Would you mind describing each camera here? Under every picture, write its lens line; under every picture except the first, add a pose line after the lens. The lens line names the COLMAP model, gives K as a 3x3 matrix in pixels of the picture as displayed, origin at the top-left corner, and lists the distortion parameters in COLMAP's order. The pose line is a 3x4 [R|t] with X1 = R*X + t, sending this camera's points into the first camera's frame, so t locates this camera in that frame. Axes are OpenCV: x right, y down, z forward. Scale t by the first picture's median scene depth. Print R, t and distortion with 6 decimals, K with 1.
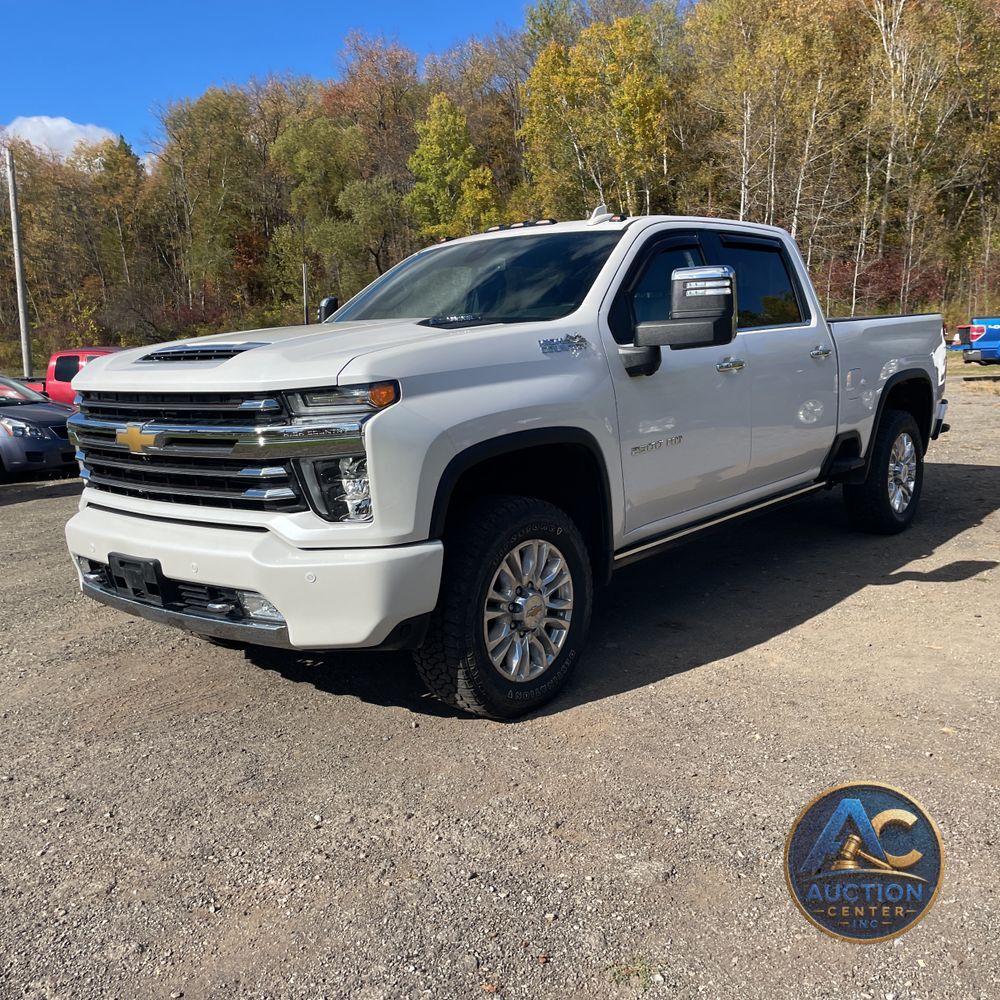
lens RADIAL K [[996.9, 0, 495.7], [0, 996.9, 500.1], [0, 0, 1]] dist [0.096577, -0.115098]
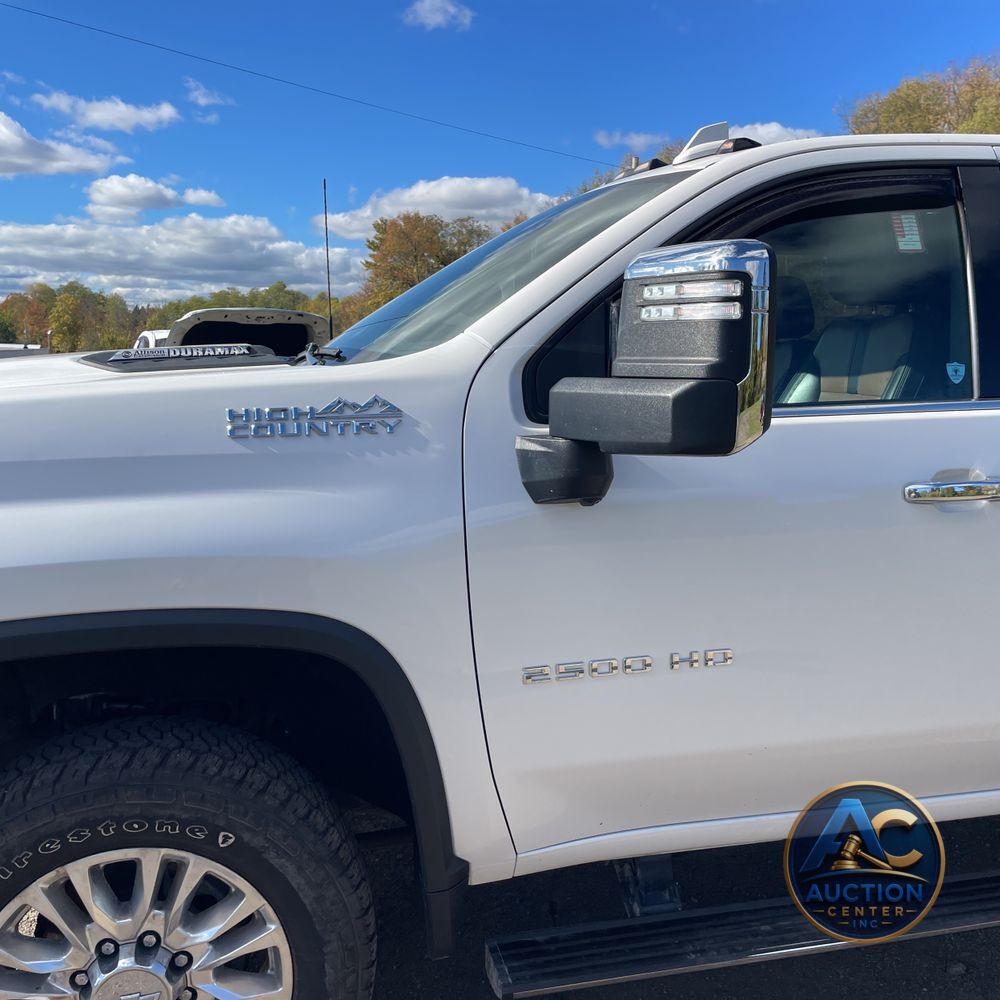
lens RADIAL K [[996.9, 0, 495.7], [0, 996.9, 500.1], [0, 0, 1]] dist [0.096577, -0.115098]
pose [[0.810798, 0.130656, -0.570557, 0.377182], [-0.130812, 0.990561, 0.040944, -0.143744], [0.570521, 0.041438, 0.820237, 0.655508]]
